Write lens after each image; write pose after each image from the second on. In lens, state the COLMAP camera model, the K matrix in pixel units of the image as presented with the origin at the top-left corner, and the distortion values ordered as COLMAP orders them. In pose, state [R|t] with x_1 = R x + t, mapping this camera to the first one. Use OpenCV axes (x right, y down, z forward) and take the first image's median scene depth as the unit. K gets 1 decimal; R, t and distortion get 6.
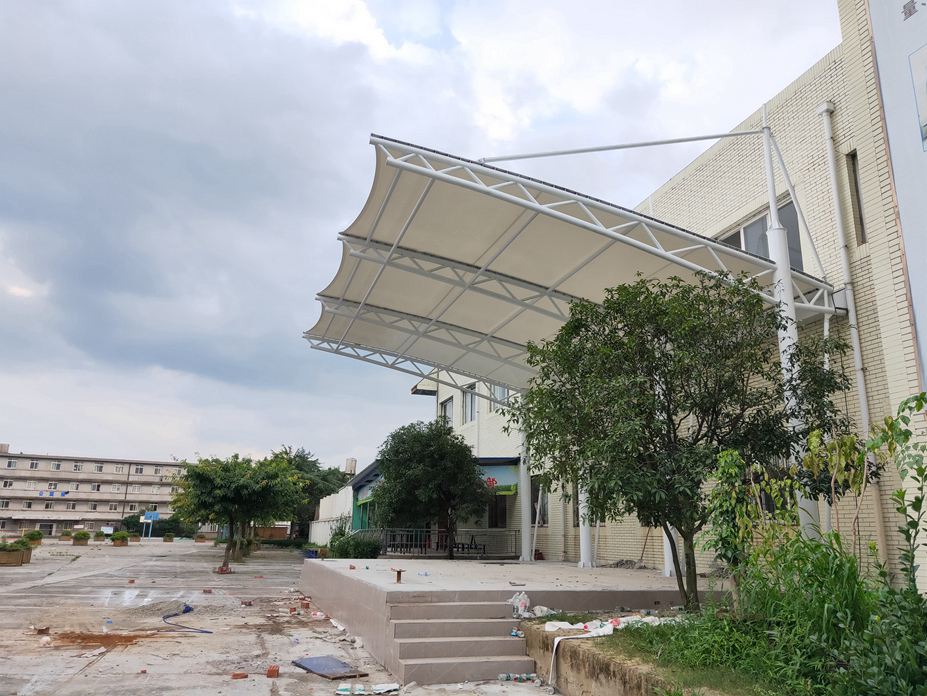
lens RADIAL K [[709.0, 0, 469.3], [0, 709.0, 344.1], [0, 0, 1]] dist [0.029630, -0.007663]
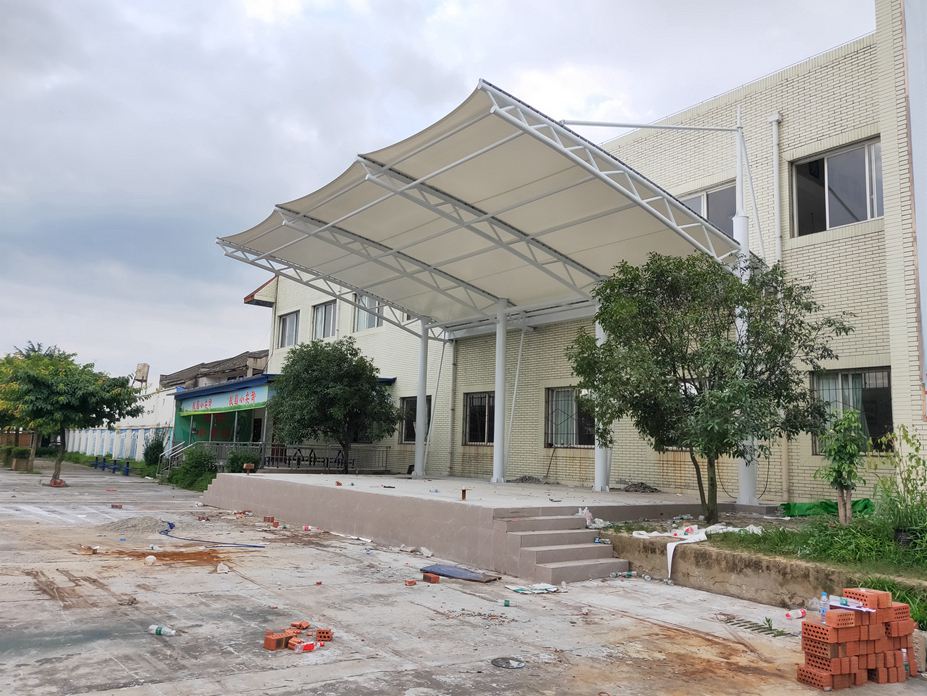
lens RADIAL K [[712.1, 0, 468.3], [0, 712.1, 347.5], [0, 0, 1]] dist [0.023090, -0.003541]
pose [[0.933885, 0.067536, 0.351137, -0.358026], [-0.111036, 0.988229, 0.105239, -0.013656], [-0.339896, -0.137270, 0.930391, -0.006317]]
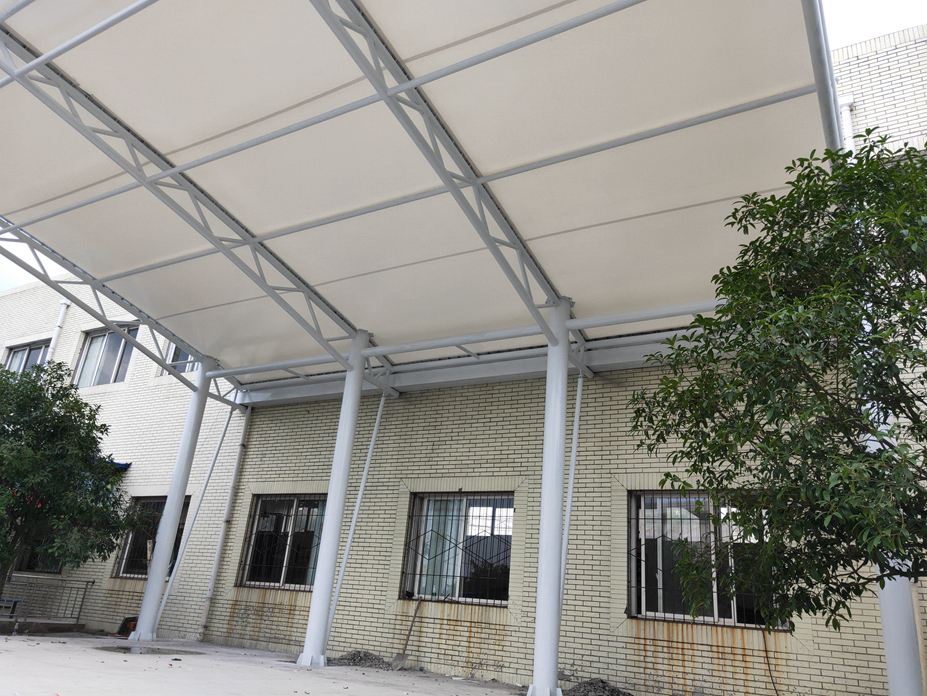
lens RADIAL K [[698.8, 0, 463.5], [0, 698.8, 348.0], [0, 0, 1]] dist [0.040604, -0.025064]
pose [[0.746220, 0.285938, 0.601162, -0.205632], [-0.243700, 0.957703, -0.153020, 0.149674], [-0.619488, -0.032316, 0.784340, 0.583711]]
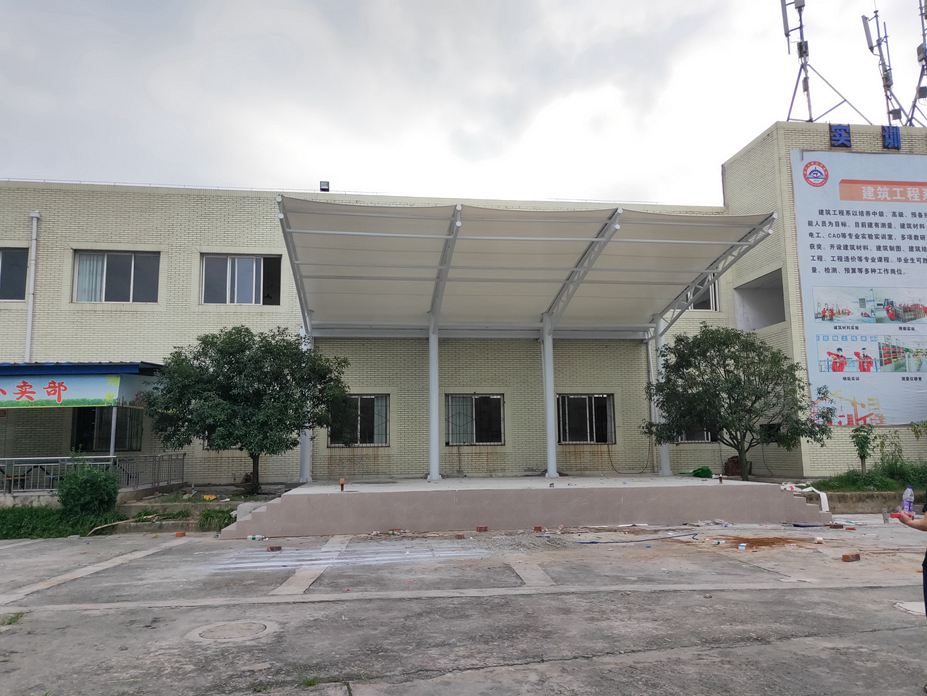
lens RADIAL K [[705.9, 0, 463.5], [0, 705.9, 348.0], [0, 0, 1]] dist [0.027994, -0.005338]
pose [[0.172215, 0.119694, 0.977760, -1.302763], [-0.238950, 0.968021, -0.076415, 0.214838], [-0.955639, -0.220476, 0.195309, 0.941157]]
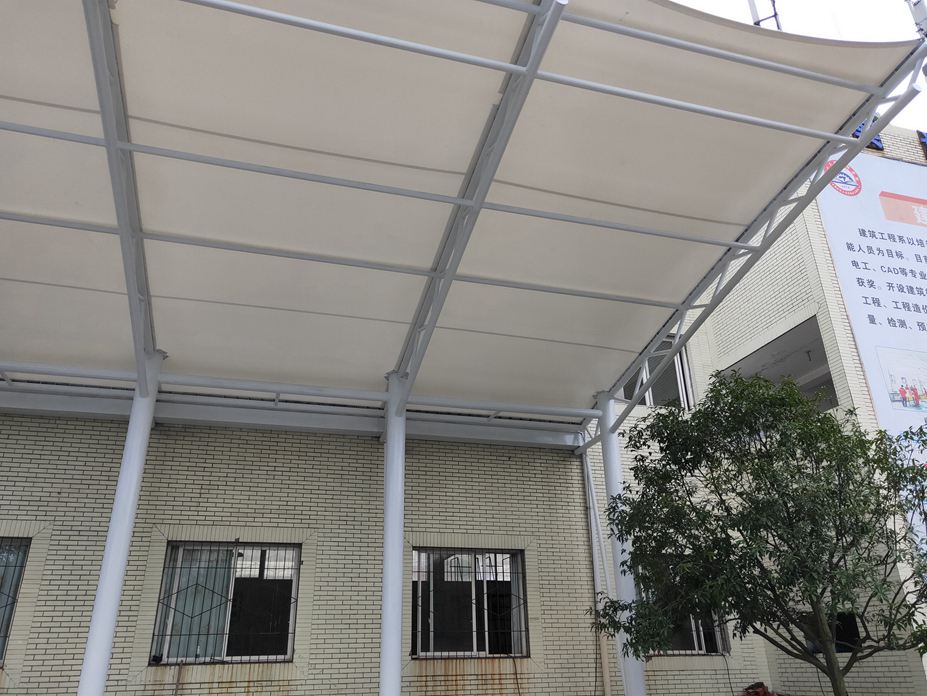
lens RADIAL K [[699.2, 0, 460.7], [0, 699.2, 347.7], [0, 0, 1]] dist [0.034642, -0.009495]
pose [[0.019525, 0.400198, 0.916221, -0.461954], [-0.239397, 0.891609, -0.384346, 0.233245], [-0.970725, -0.211836, 0.113215, 0.934104]]
